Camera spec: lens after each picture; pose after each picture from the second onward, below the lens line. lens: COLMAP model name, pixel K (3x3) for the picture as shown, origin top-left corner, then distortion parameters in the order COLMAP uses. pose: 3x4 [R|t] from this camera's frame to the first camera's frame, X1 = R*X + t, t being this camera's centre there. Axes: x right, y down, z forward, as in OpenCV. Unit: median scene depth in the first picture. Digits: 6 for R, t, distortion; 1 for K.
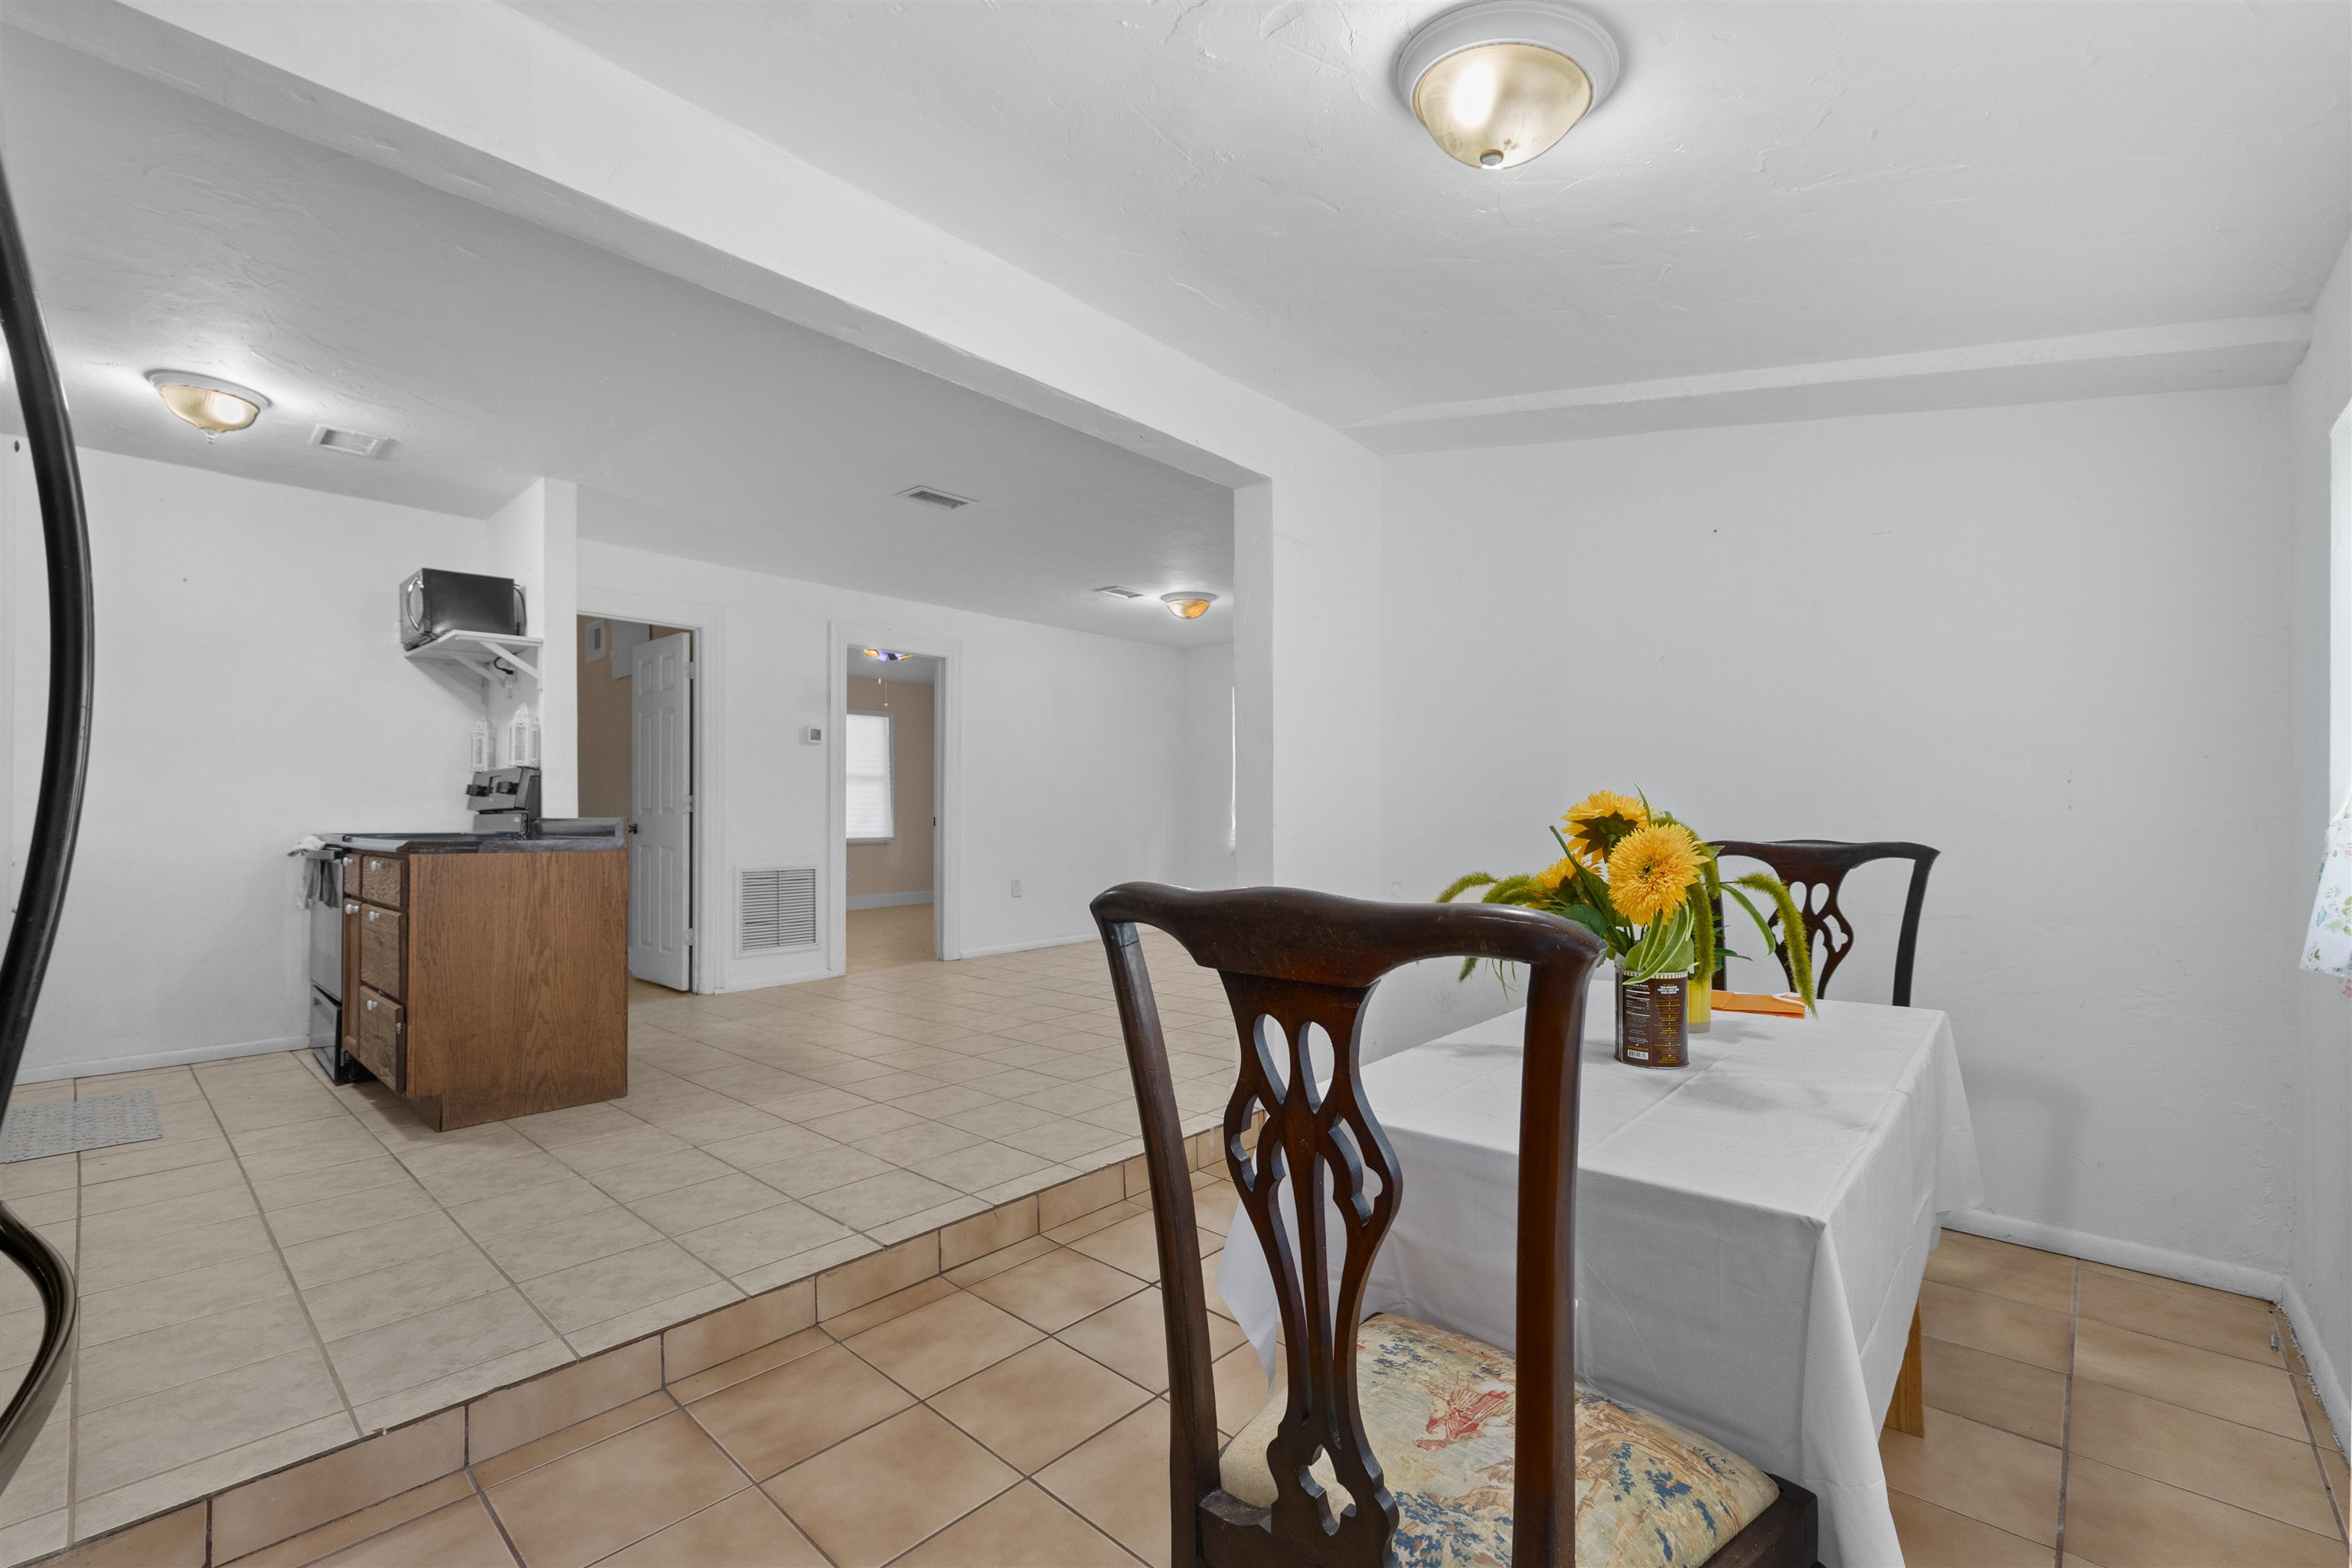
lens RADIAL K [[1003.1, 0, 1170.1], [0, 1003.1, 803.2], [0, 0, 1]] dist [0.005230, 0.000780]
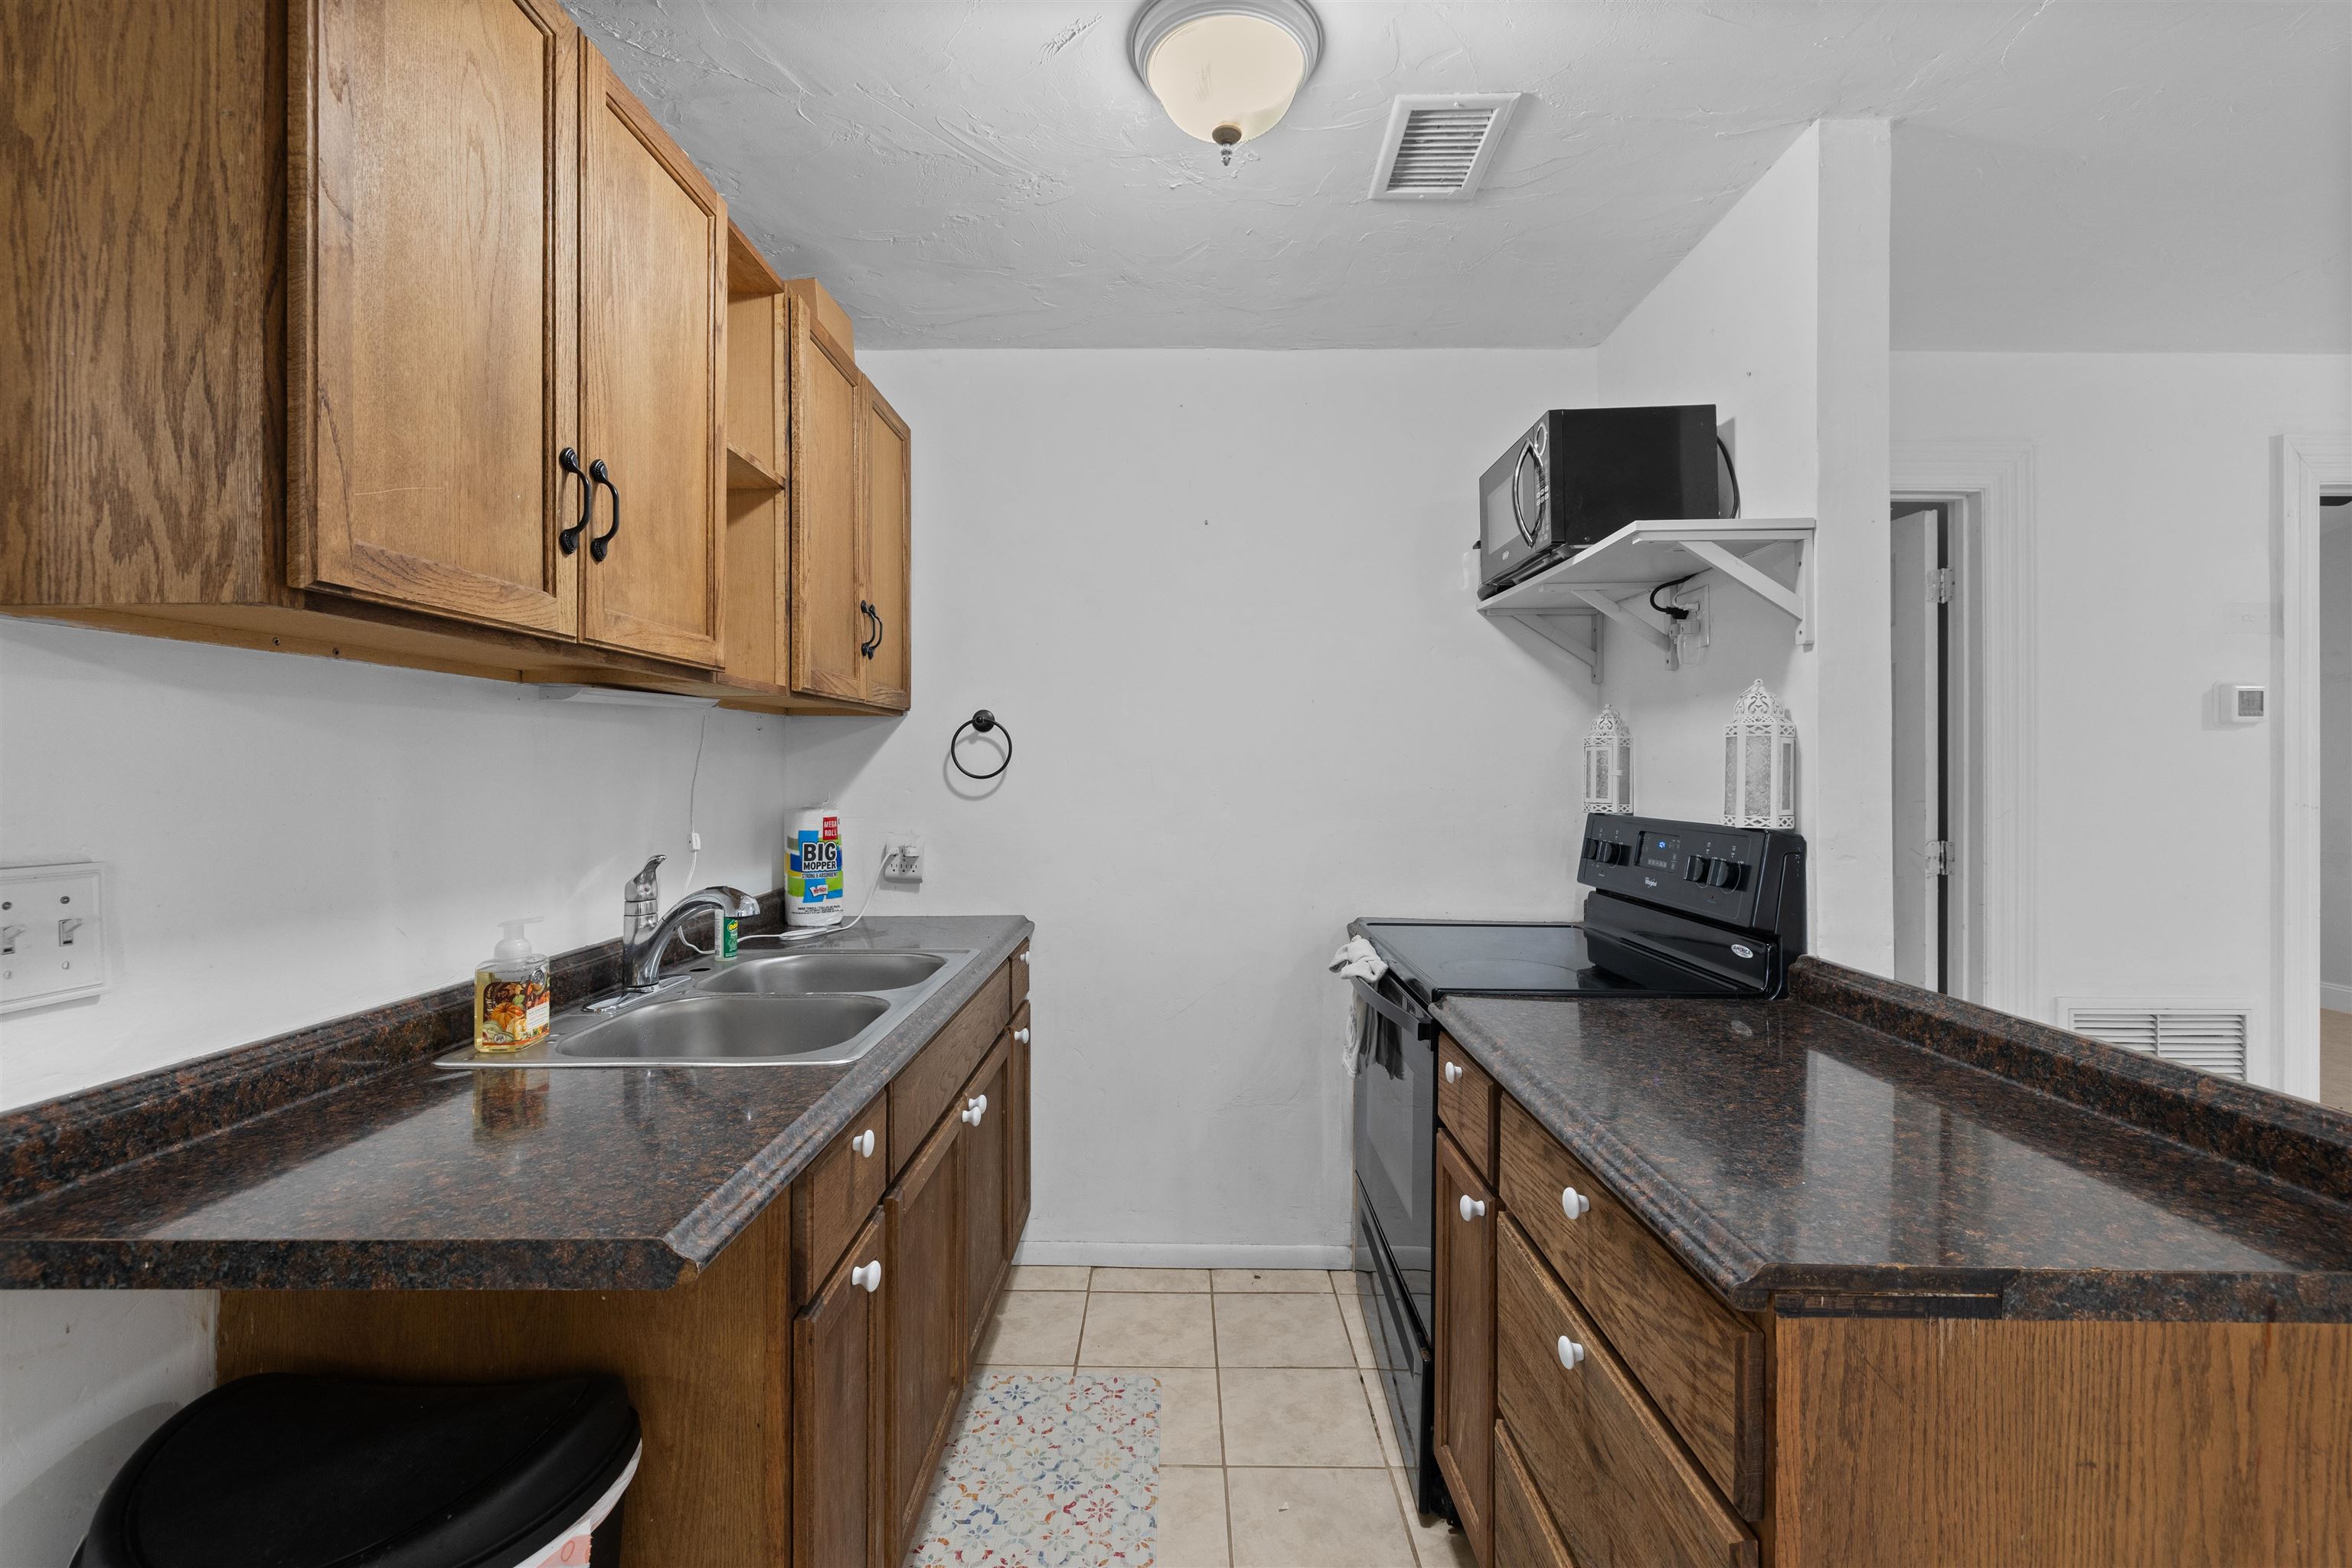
lens RADIAL K [[1003.1, 0, 1173.1], [0, 1003.1, 771.5], [0, 0, 1]] dist [0.005230, 0.000780]
pose [[0.674156, 0.009016, -0.738534, -0.491334], [0.002707, 0.999889, 0.014678, -0.066917], [0.738584, -0.011895, 0.674057, 0.525067]]
